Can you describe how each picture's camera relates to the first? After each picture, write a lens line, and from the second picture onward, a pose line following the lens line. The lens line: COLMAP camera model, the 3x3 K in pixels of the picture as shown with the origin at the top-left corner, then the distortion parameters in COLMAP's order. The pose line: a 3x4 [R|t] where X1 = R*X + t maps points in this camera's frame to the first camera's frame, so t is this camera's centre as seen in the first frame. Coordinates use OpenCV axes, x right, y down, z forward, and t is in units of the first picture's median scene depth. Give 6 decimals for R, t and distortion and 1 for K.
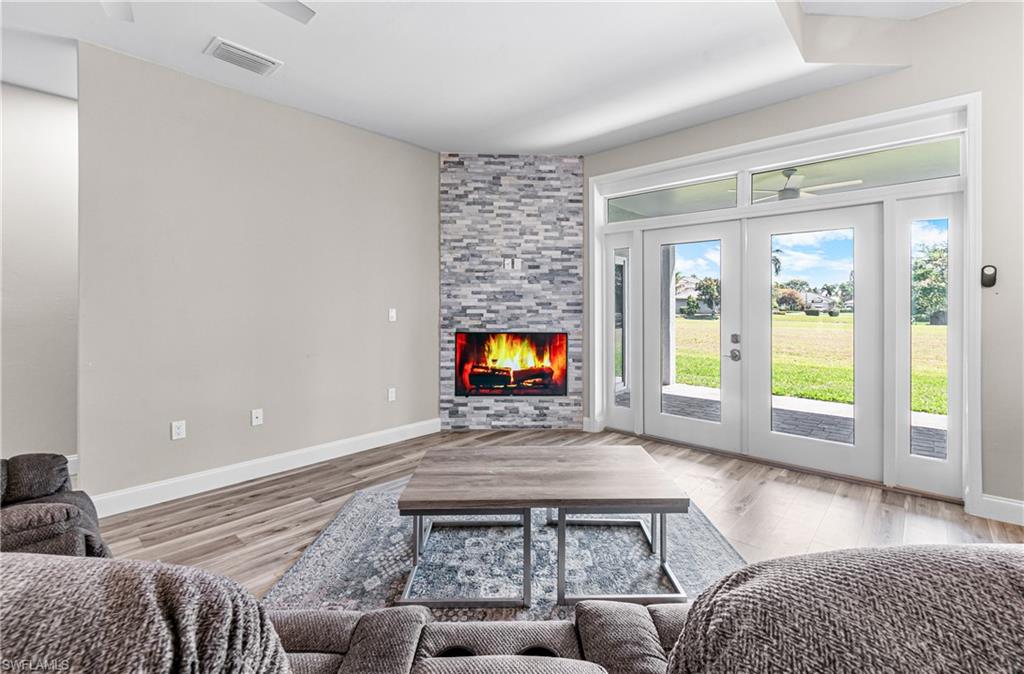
lens RADIAL K [[451.8, 0, 514.7], [0, 451.8, 304.9], [0, 0, 1]] dist [-0.008277, 0.000202]
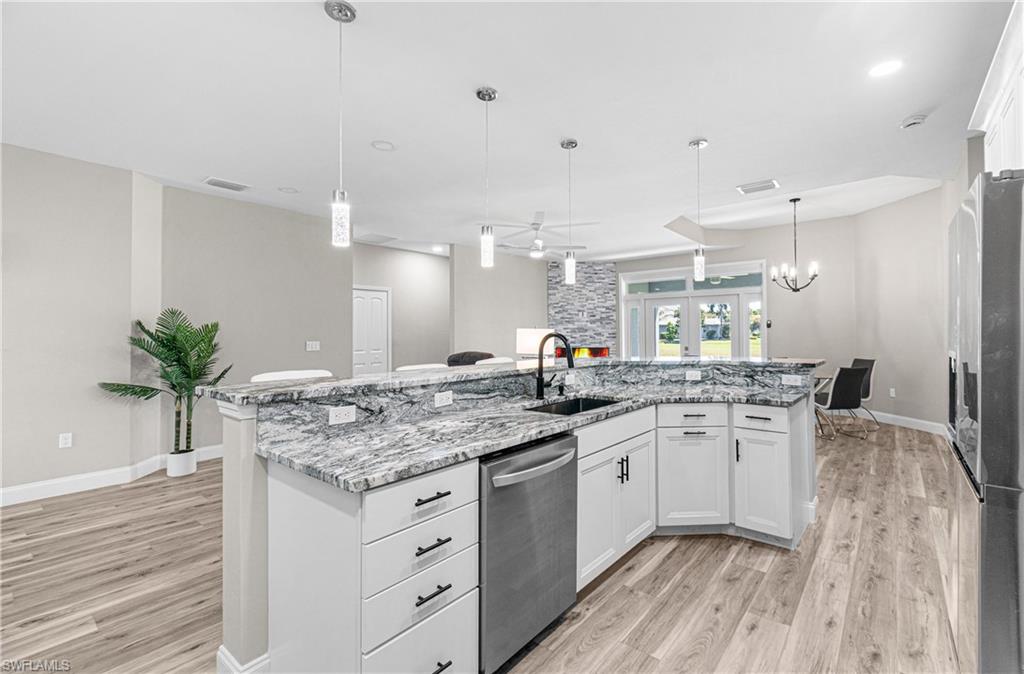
lens RADIAL K [[451.8, 0, 514.0], [0, 451.8, 328.4], [0, 0, 1]] dist [-0.008277, 0.000202]
pose [[0.999289, -0.005856, 0.037257, -0.398510], [0.006081, 0.999964, -0.005918, -0.016620], [-0.037221, 0.006140, 0.999288, -1.066343]]
